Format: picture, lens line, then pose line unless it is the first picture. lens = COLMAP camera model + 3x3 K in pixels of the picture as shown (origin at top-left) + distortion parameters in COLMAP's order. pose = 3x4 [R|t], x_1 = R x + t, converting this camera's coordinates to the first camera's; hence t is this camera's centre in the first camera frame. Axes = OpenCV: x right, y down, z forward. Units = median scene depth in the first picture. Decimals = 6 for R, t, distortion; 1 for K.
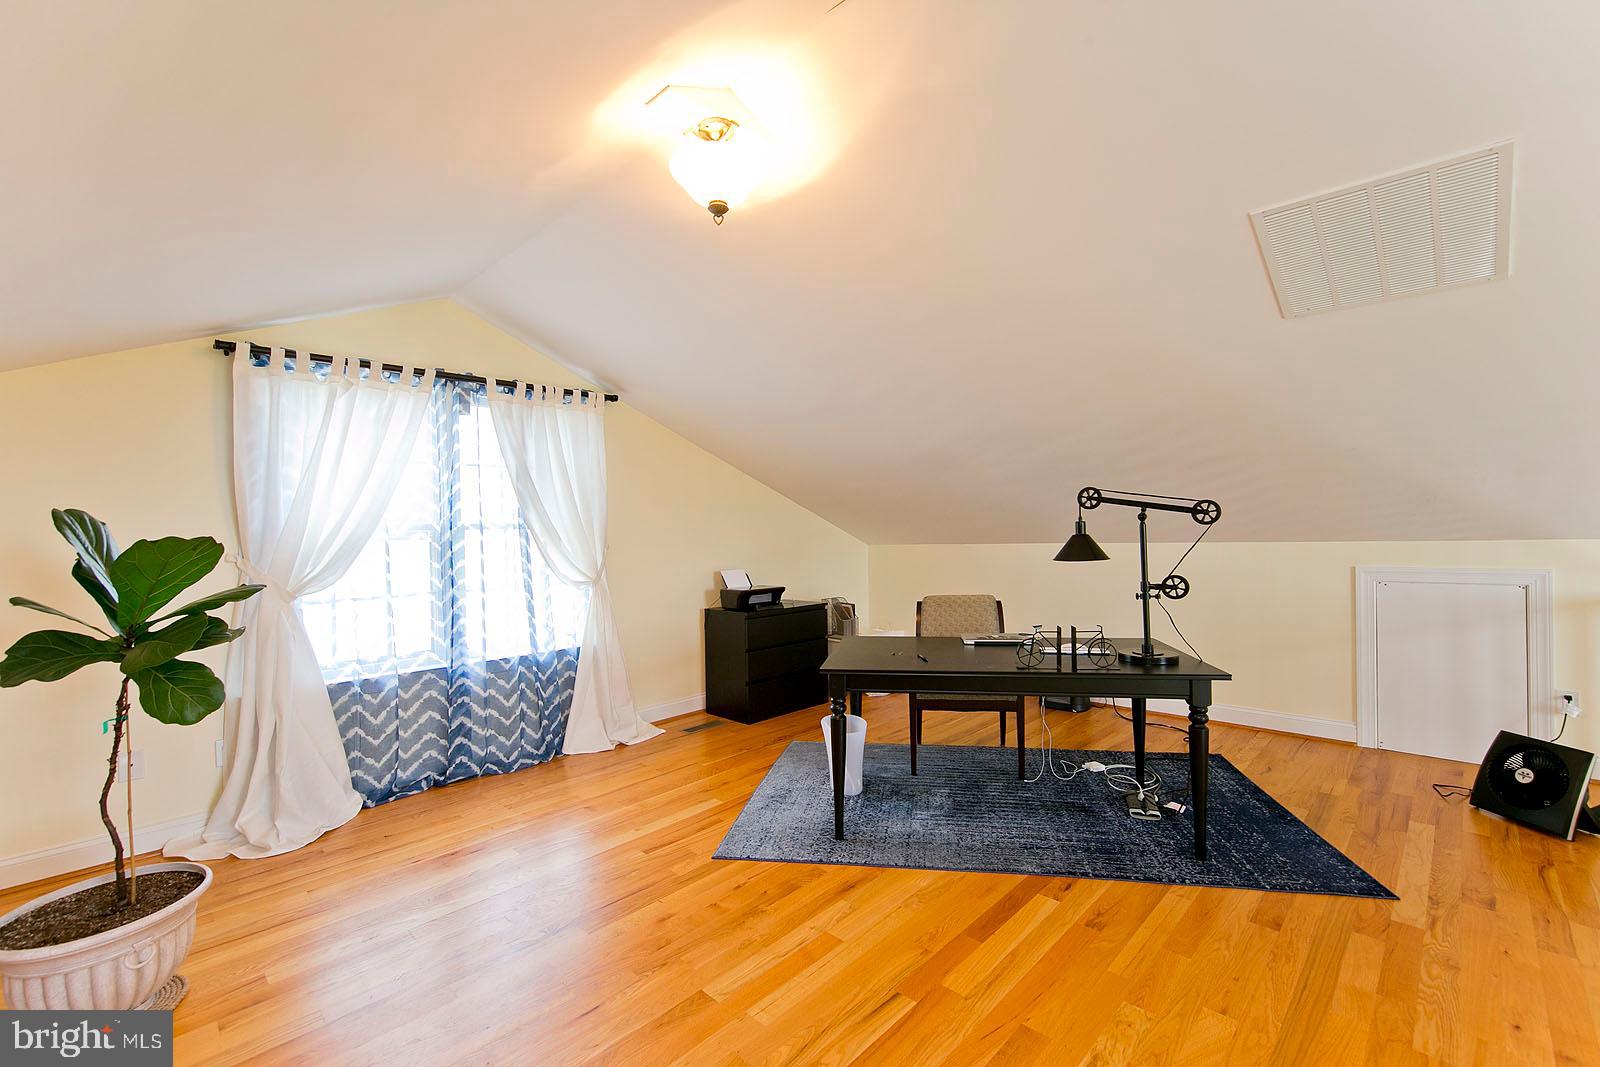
lens RADIAL K [[673.5, 0, 804.1], [0, 673.5, 530.2], [0, 0, 1]] dist [0.000532, -0.000033]
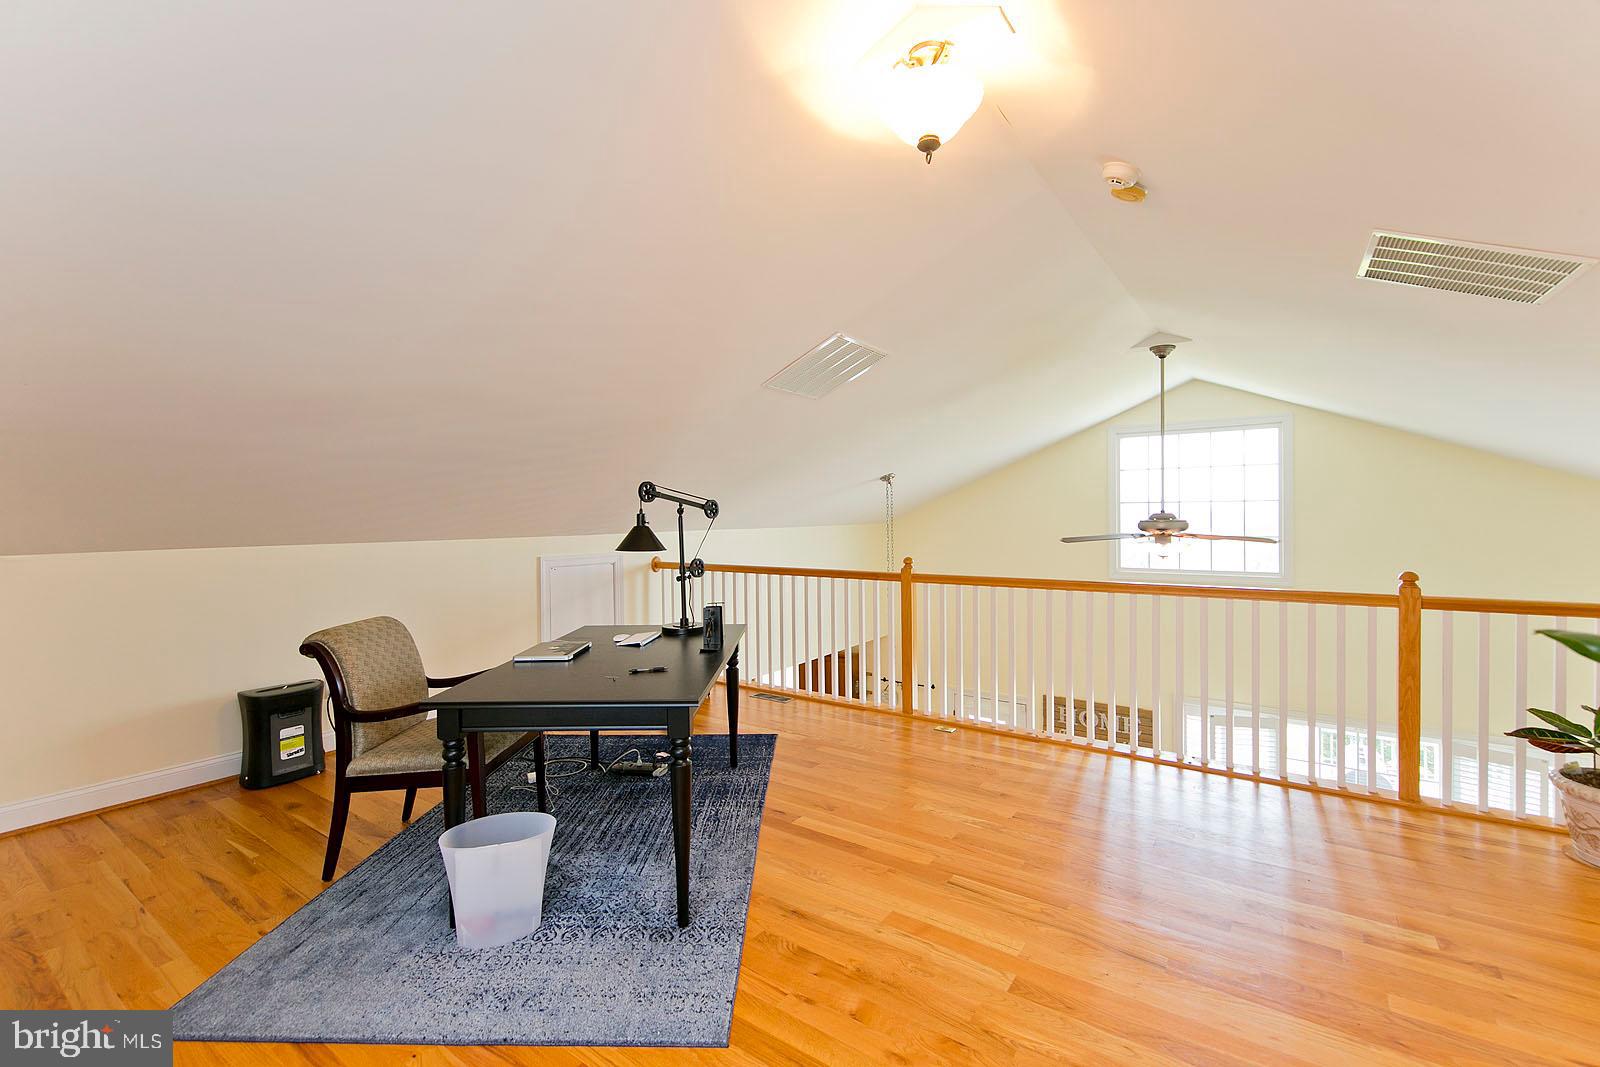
lens RADIAL K [[708.5, 0, 801.1], [0, 708.5, 525.0], [0, 0, 1]] dist [0.000421, 0.000090]
pose [[-0.160185, 0.010611, 0.987030, -0.800443], [0.016739, 0.999828, -0.008032, 0.019434], [-0.986945, 0.015236, -0.160335, 1.044852]]
